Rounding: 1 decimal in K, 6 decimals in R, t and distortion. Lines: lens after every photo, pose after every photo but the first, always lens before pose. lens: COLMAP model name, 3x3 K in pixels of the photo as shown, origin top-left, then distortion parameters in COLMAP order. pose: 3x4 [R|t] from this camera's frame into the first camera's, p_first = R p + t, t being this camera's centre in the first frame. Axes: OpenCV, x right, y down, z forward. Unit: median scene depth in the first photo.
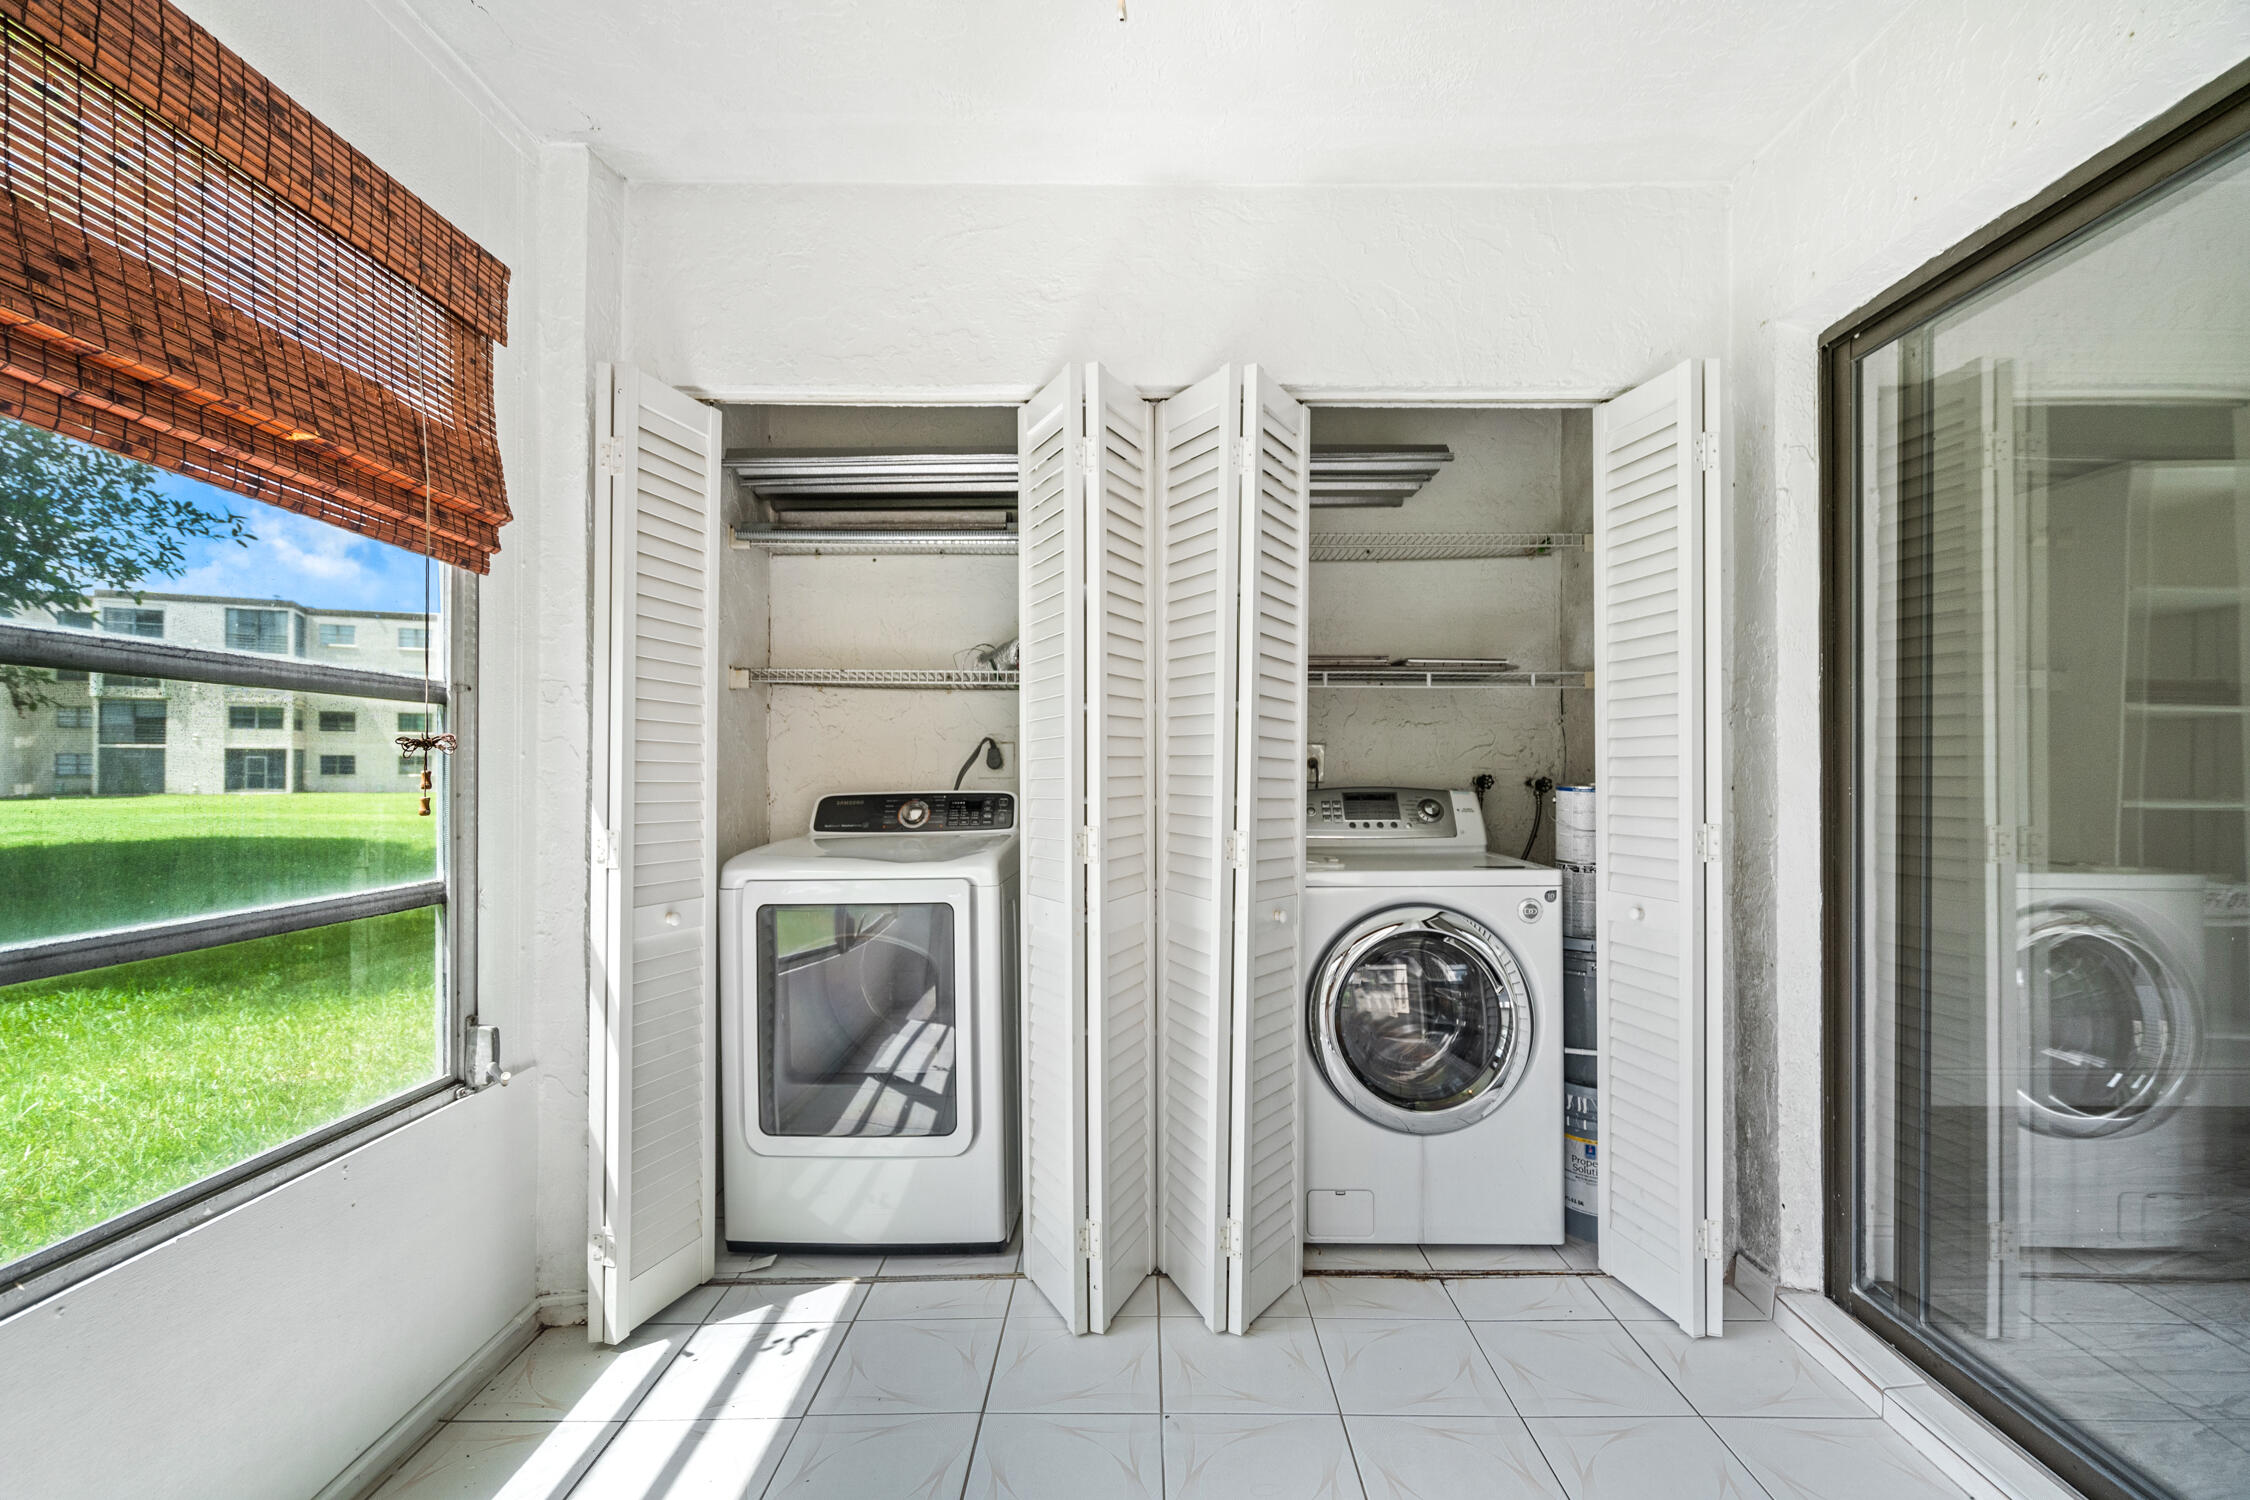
lens RADIAL K [[1043.1, 0, 1135.7], [0, 1043.1, 783.4], [0, 0, 1]] dist [-0.003235, 0.001062]
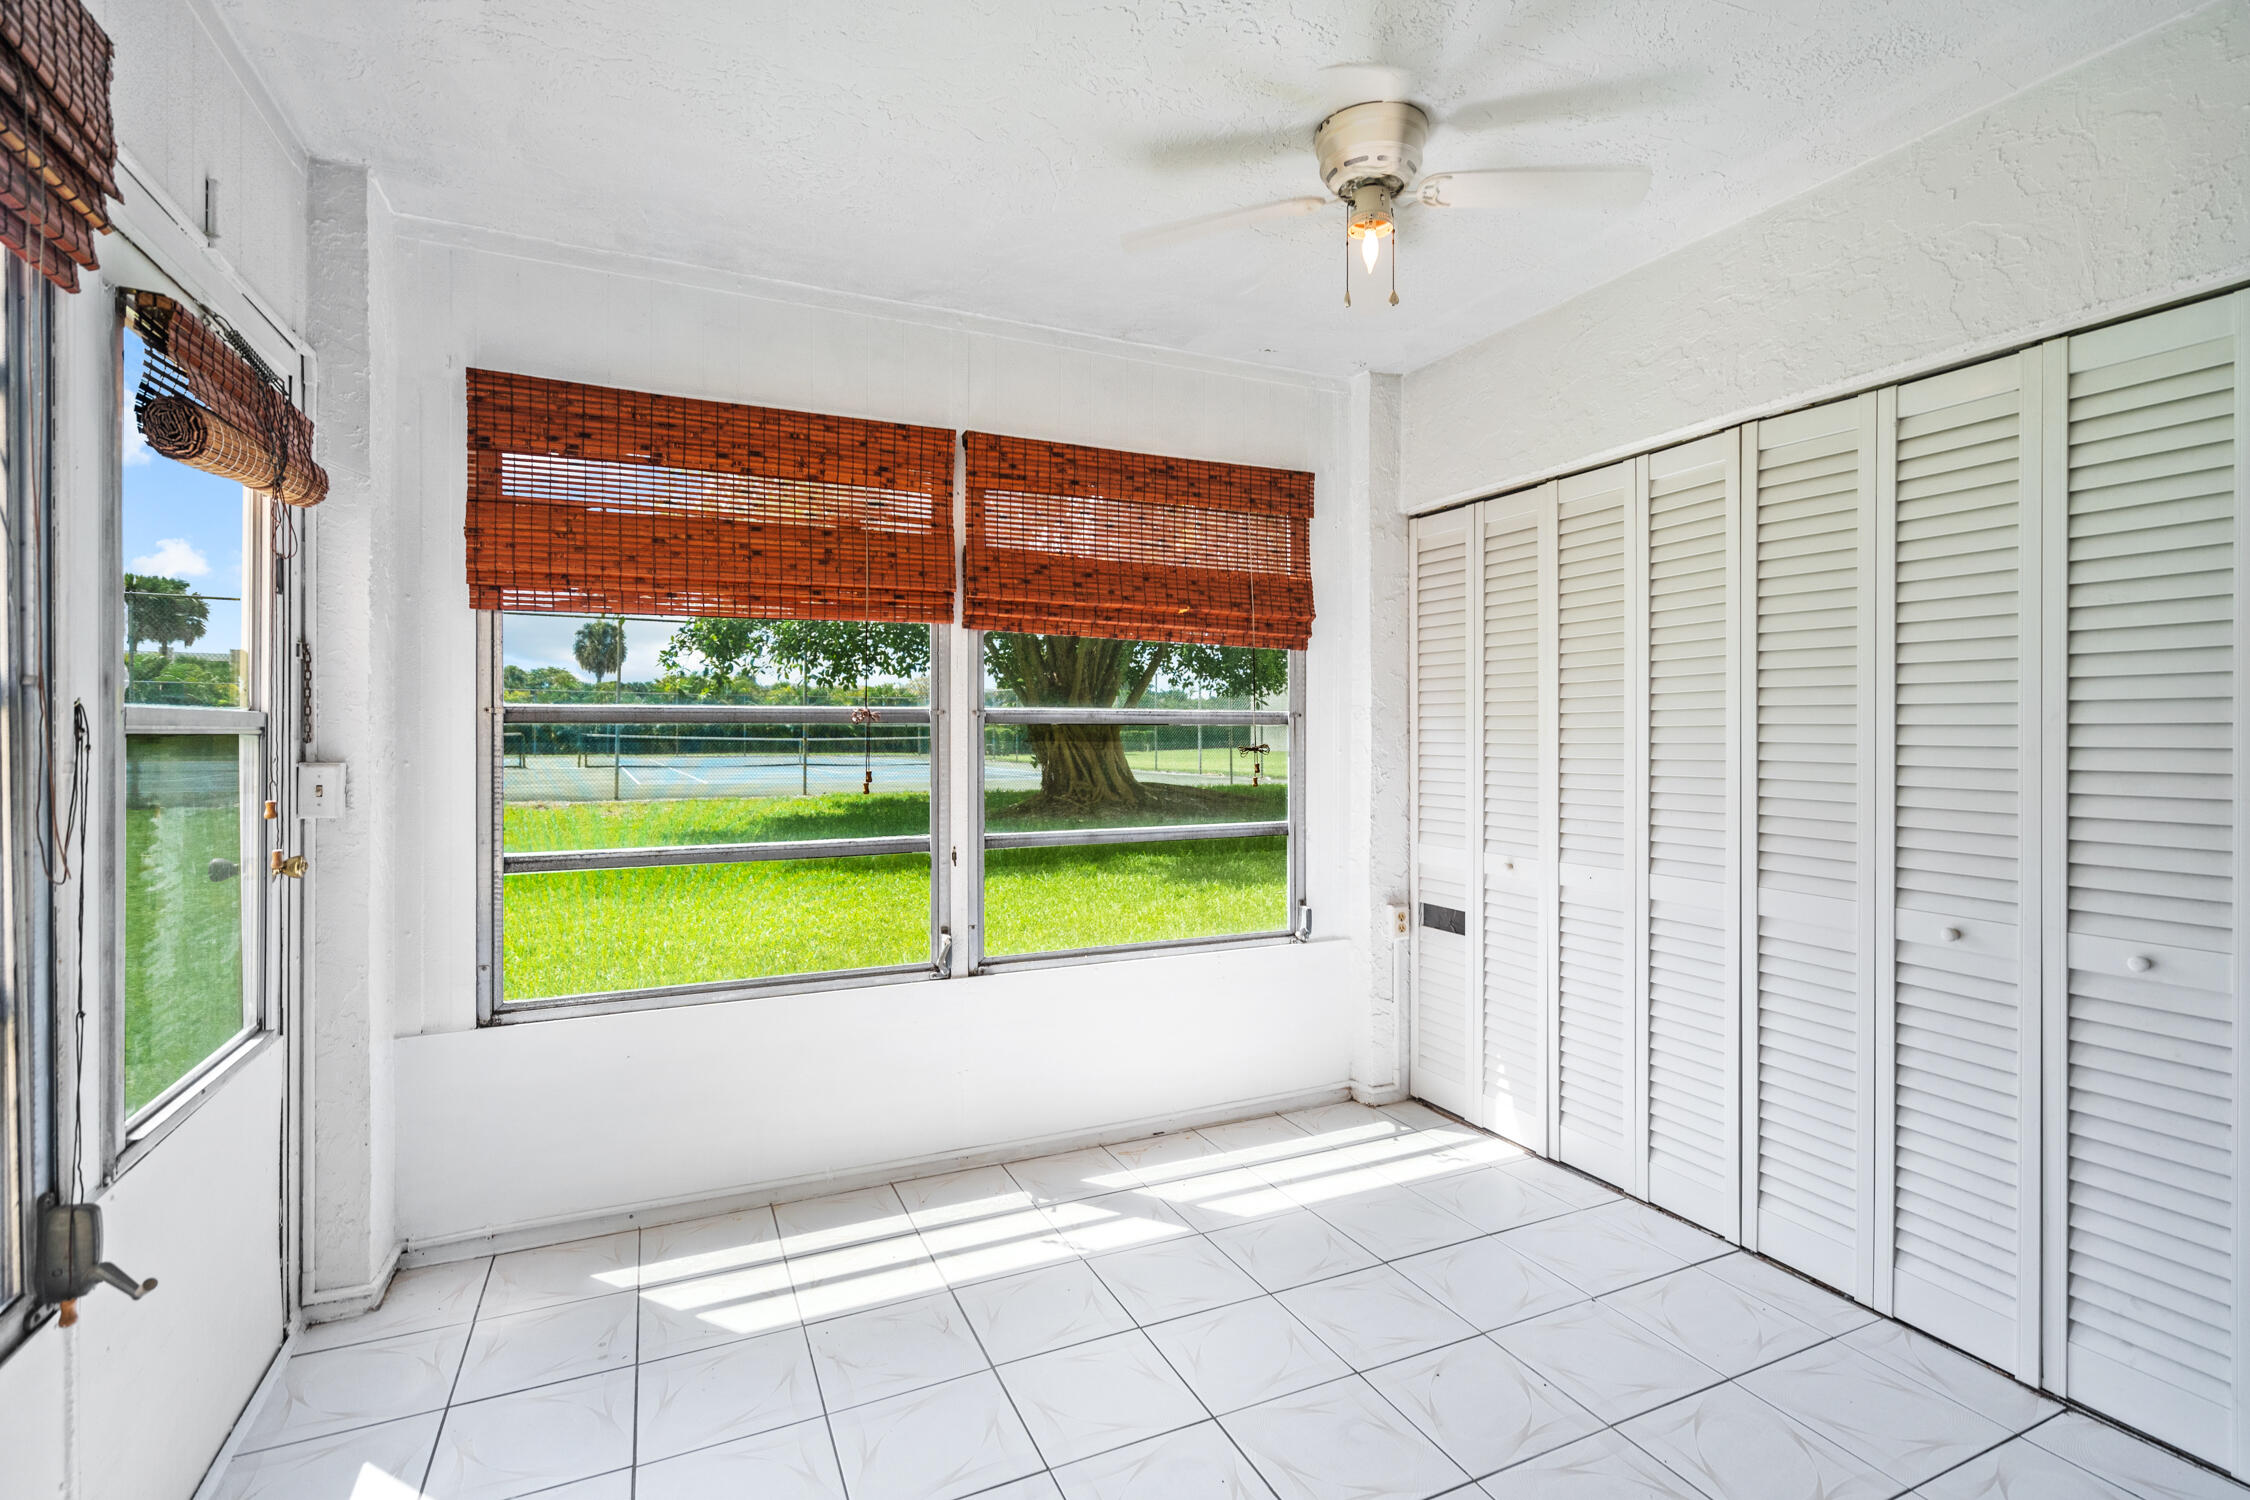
lens RADIAL K [[1029.0, 0, 1114.6], [0, 1029.0, 746.4], [0, 0, 1]] dist [-0.002770, 0.000183]
pose [[0.410531, 0.004048, -0.911838, 0.860048], [0.000136, 0.999990, 0.004501, -0.047704], [0.911846, -0.001972, 0.410527, -0.008641]]
